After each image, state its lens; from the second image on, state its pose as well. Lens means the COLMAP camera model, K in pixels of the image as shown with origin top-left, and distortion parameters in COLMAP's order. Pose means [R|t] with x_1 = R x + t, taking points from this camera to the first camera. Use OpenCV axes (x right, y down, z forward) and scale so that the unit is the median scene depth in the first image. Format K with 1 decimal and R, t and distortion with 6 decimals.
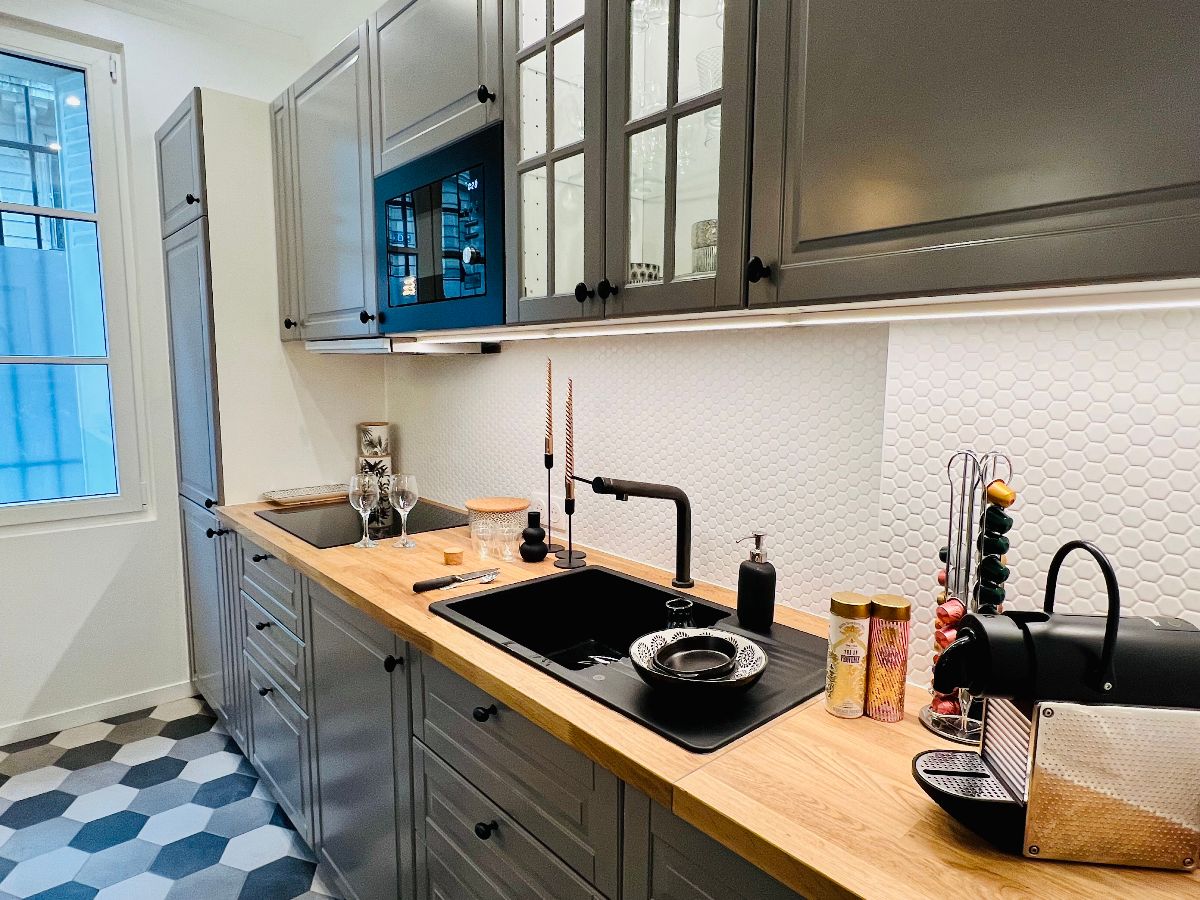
lens RADIAL K [[711.8, 0, 600.0], [0, 711.8, 450.0], [0, 0, 1]] dist [0.000433, -0.000563]
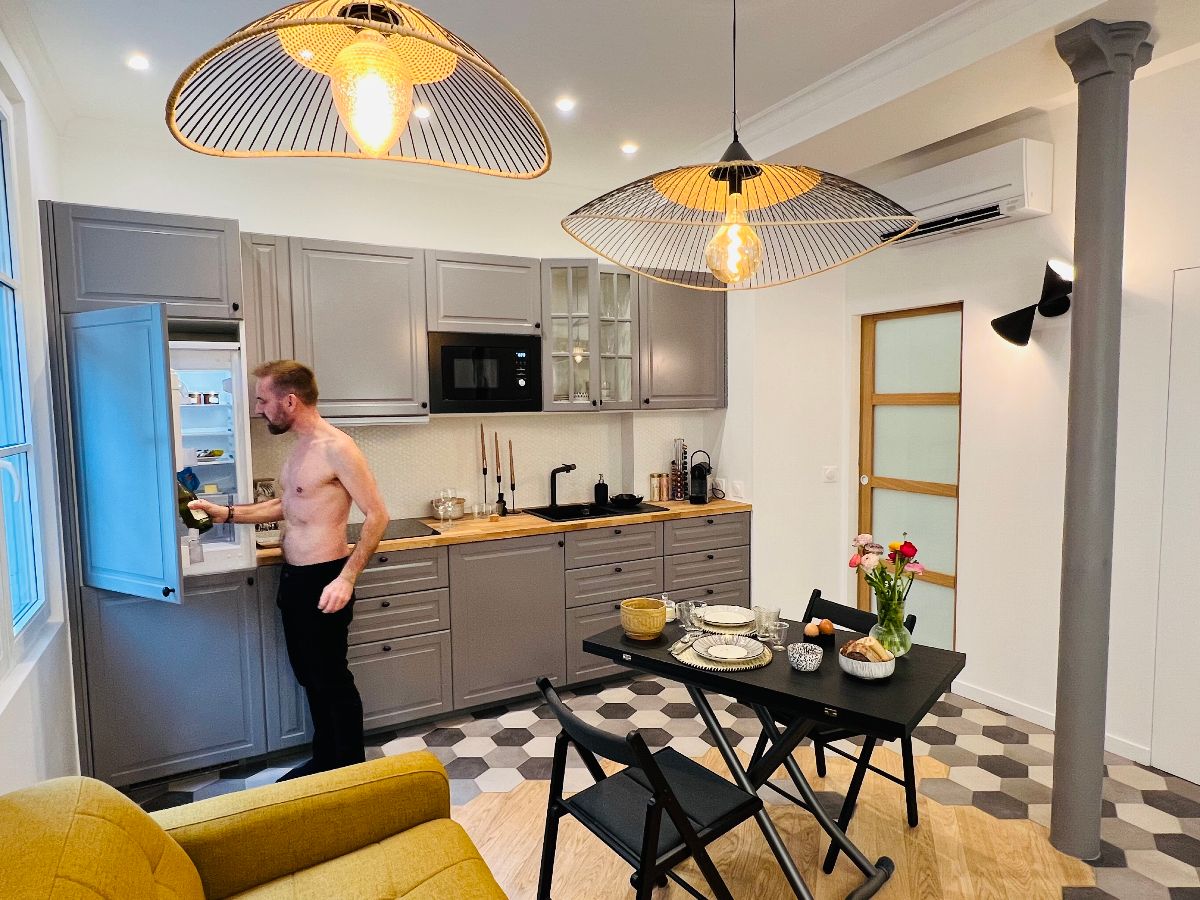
lens RADIAL K [[708.3, 0, 598.1], [0, 708.3, 454.9], [0, 0, 1]] dist [-0.000458, 0.000493]
pose [[0.224545, -0.083158, 0.970909, -2.125509], [0.125558, 0.990516, 0.055799, -0.113320], [-0.966341, 0.109376, 0.232857, 0.184820]]
